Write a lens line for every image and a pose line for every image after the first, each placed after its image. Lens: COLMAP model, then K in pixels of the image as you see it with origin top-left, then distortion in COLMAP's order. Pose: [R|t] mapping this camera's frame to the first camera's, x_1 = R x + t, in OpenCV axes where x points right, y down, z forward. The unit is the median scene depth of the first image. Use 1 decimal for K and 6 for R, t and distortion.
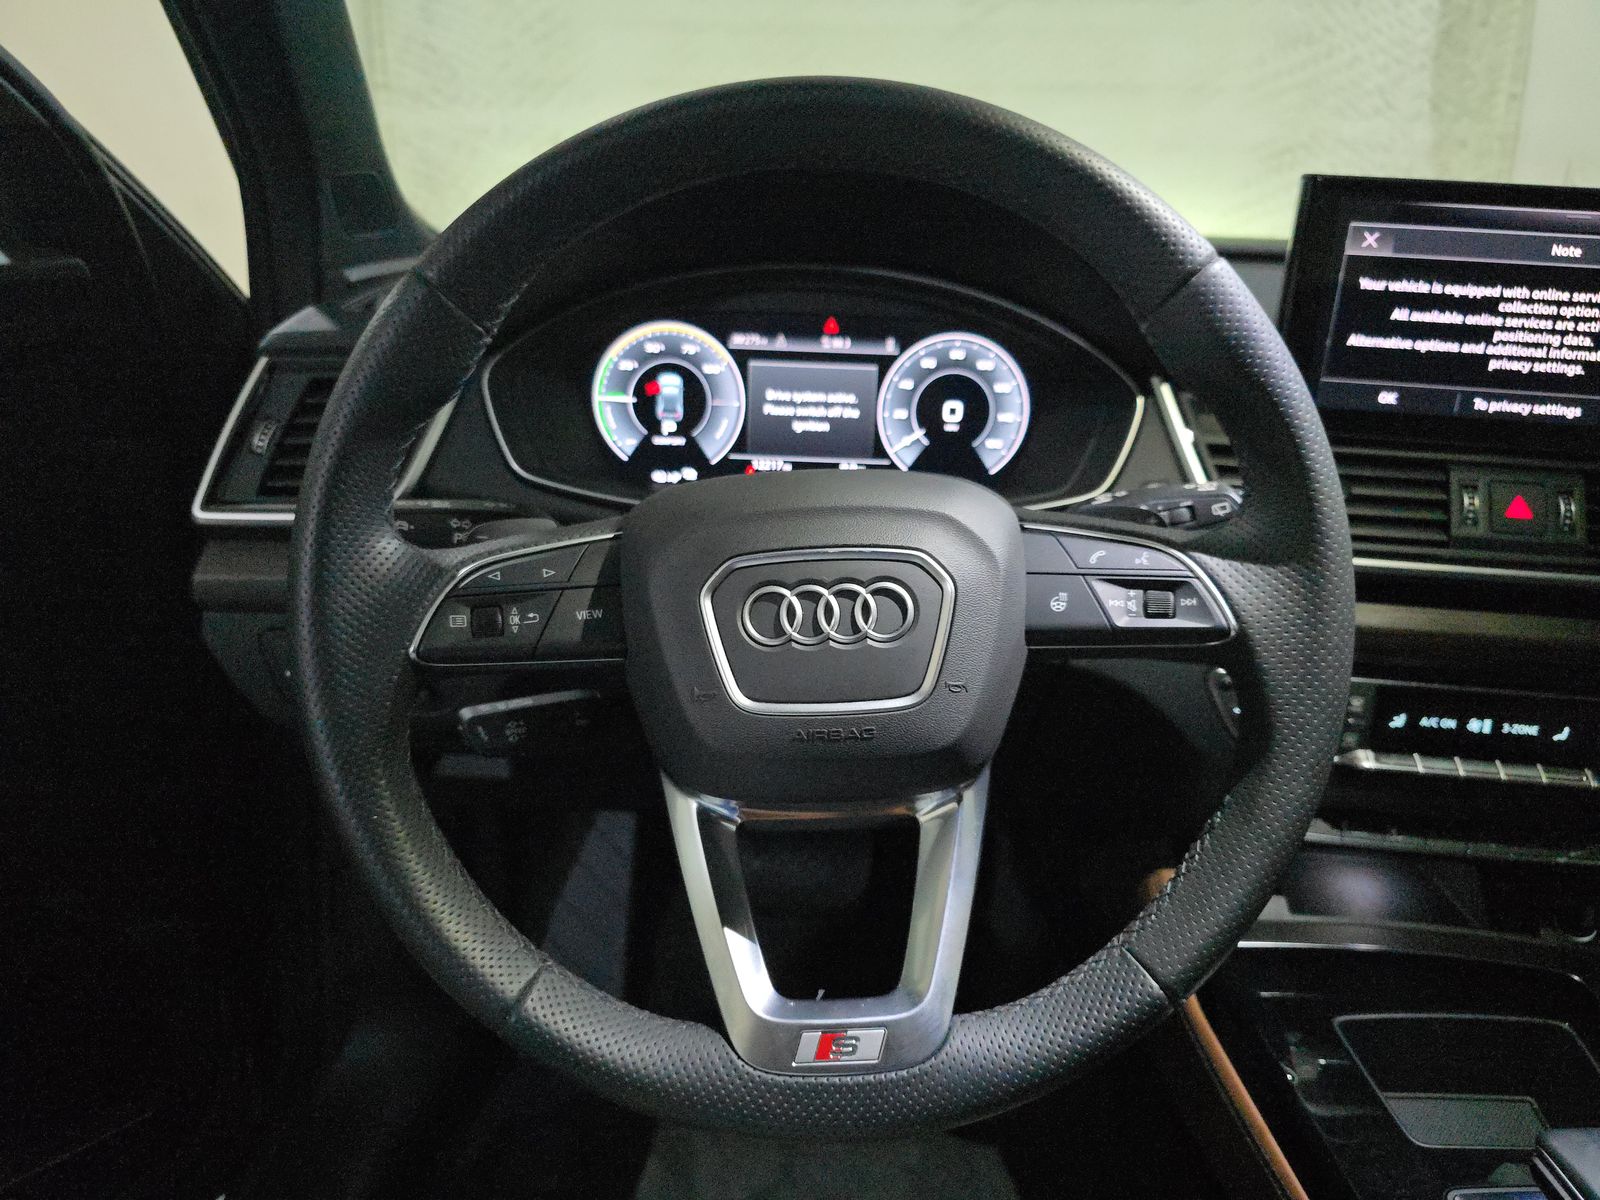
lens RADIAL K [[1109.4, 0, 800.0], [0, 1109.4, 600.0], [0, 0, 1]] dist [0.069101, -0.058612]
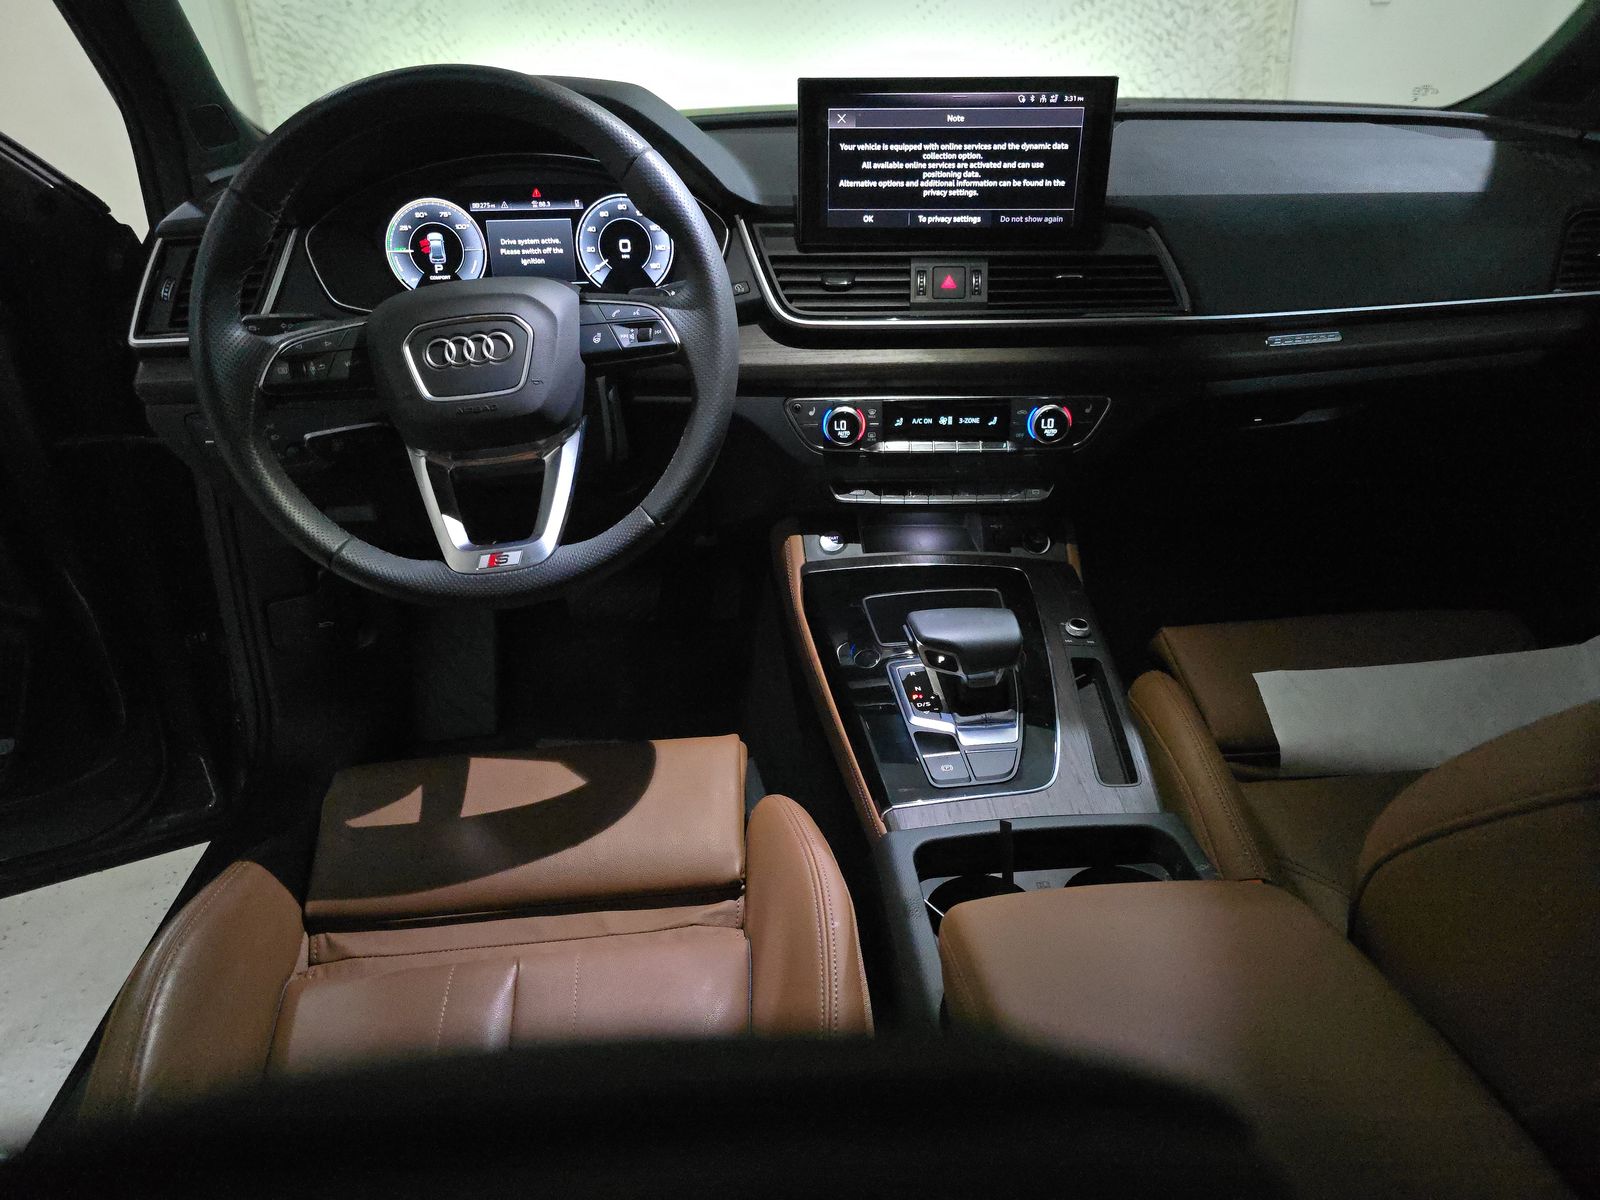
lens RADIAL K [[1109.9, 0, 800.0], [0, 1109.9, 600.0], [0, 0, 1]] dist [0.067778, -0.028405]
pose [[0.996546, -0.079207, 0.024949, 0.344079], [0.075737, 0.990104, 0.118144, 0.171993], [-0.034060, -0.115846, 0.992683, -0.682616]]
